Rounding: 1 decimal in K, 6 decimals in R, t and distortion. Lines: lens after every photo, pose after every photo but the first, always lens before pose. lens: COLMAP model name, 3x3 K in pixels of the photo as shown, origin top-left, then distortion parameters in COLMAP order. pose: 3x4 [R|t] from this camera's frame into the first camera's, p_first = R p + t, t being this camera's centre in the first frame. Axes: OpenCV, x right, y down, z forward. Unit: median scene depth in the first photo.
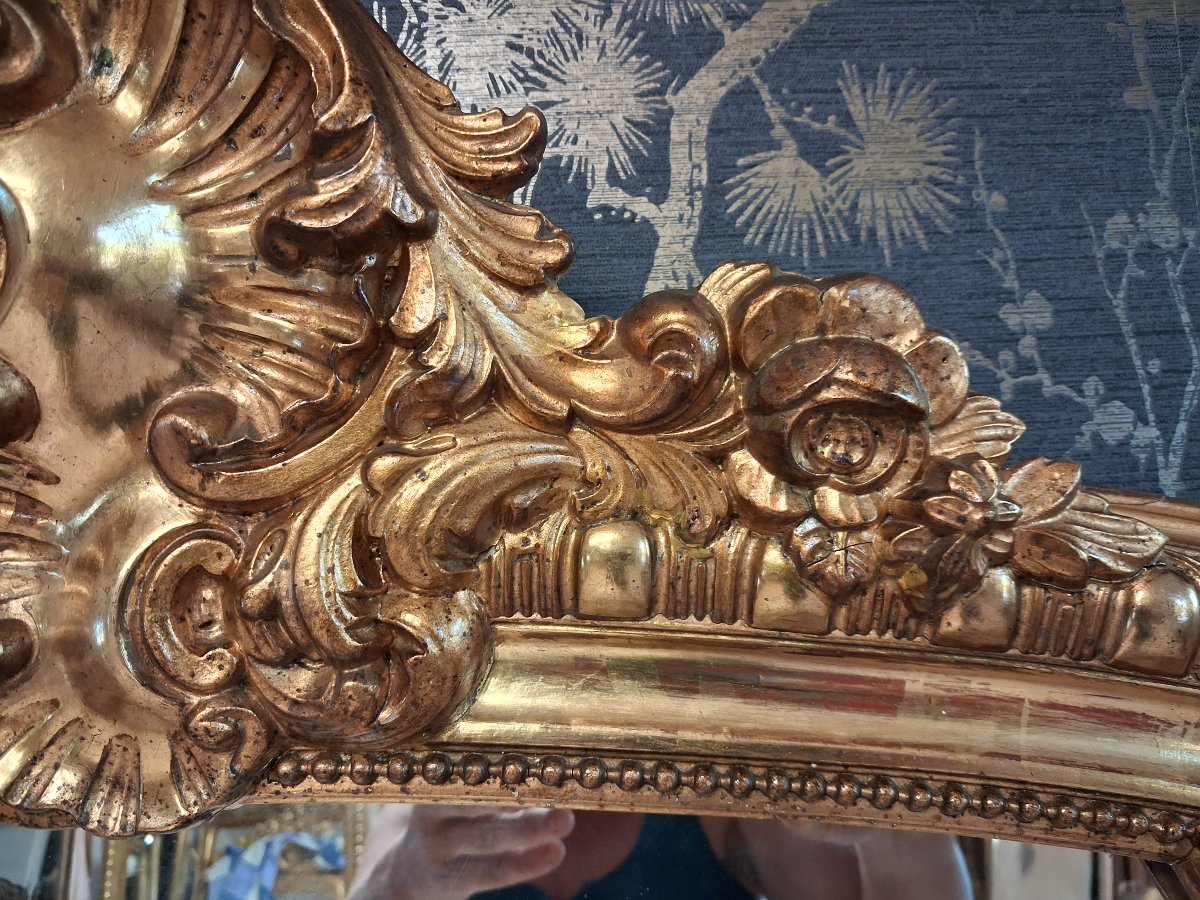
lens RADIAL K [[970.2, 0, 575.9], [0, 970.2, 479.0], [0, 0, 1]] dist [-0.025028, 0.009725]
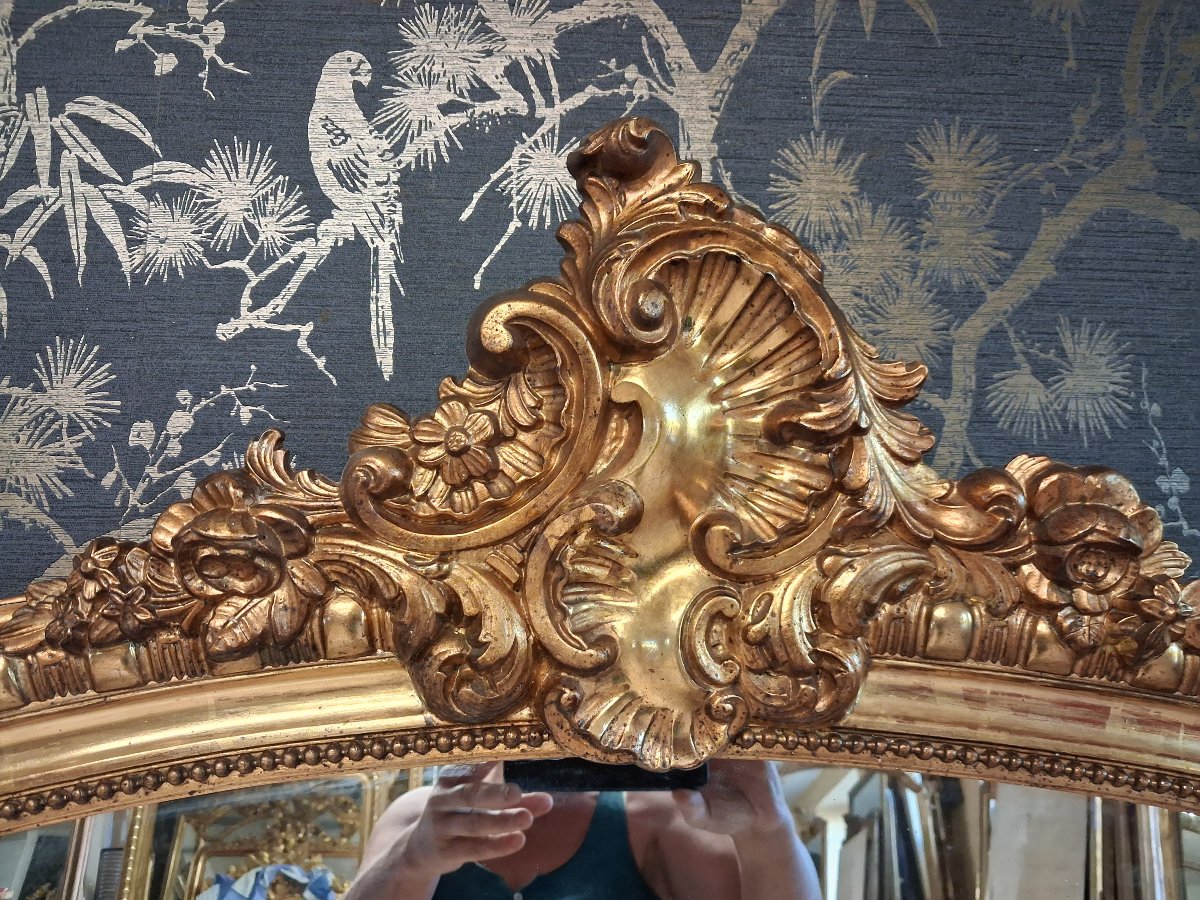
lens RADIAL K [[958.4, 0, 567.7], [0, 958.4, 478.9], [0, 0, 1]] dist [-0.012694, 0.007031]
pose [[0.997953, 0.063923, 0.002119, -0.656931], [-0.063712, 0.996471, -0.054651, -0.035604], [-0.005605, 0.054404, 0.998503, -0.695293]]
